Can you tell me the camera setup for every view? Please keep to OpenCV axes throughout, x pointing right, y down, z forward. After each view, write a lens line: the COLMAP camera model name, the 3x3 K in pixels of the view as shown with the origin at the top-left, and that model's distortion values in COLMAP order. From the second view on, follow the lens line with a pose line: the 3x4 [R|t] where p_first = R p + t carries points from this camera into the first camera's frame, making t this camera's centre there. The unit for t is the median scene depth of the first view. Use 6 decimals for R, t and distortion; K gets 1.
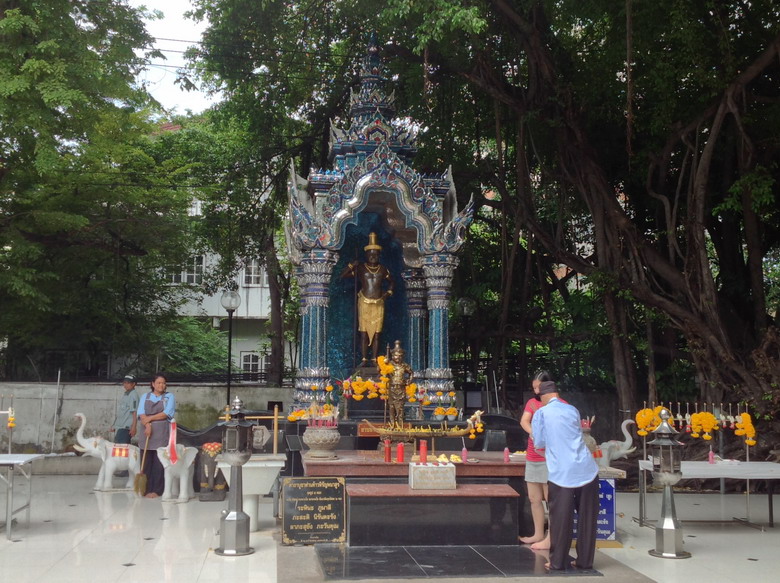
lens RADIAL K [[981.0, 0, 390.0], [0, 981.0, 291.5], [0, 0, 1]] dist [-0.001019, -0.000289]
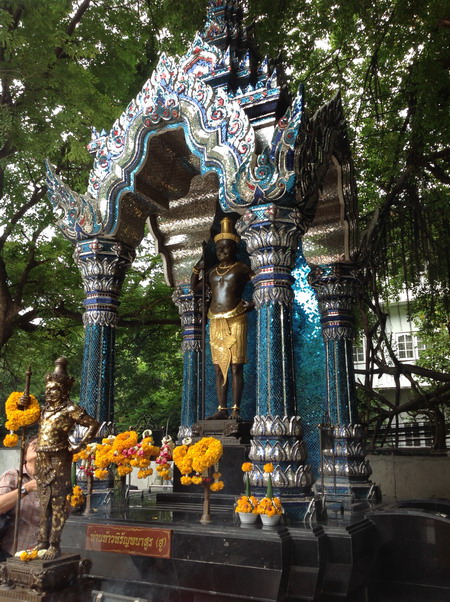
lens RADIAL K [[603.7, 0, 225.0], [0, 603.7, 301.0], [0, 0, 1]] dist [0.089127, -0.013035]
pose [[0.787461, -0.154593, -0.596663, 0.220692], [0.061210, 0.982864, -0.173874, 0.068669], [0.613318, 0.100397, 0.783429, 0.687606]]
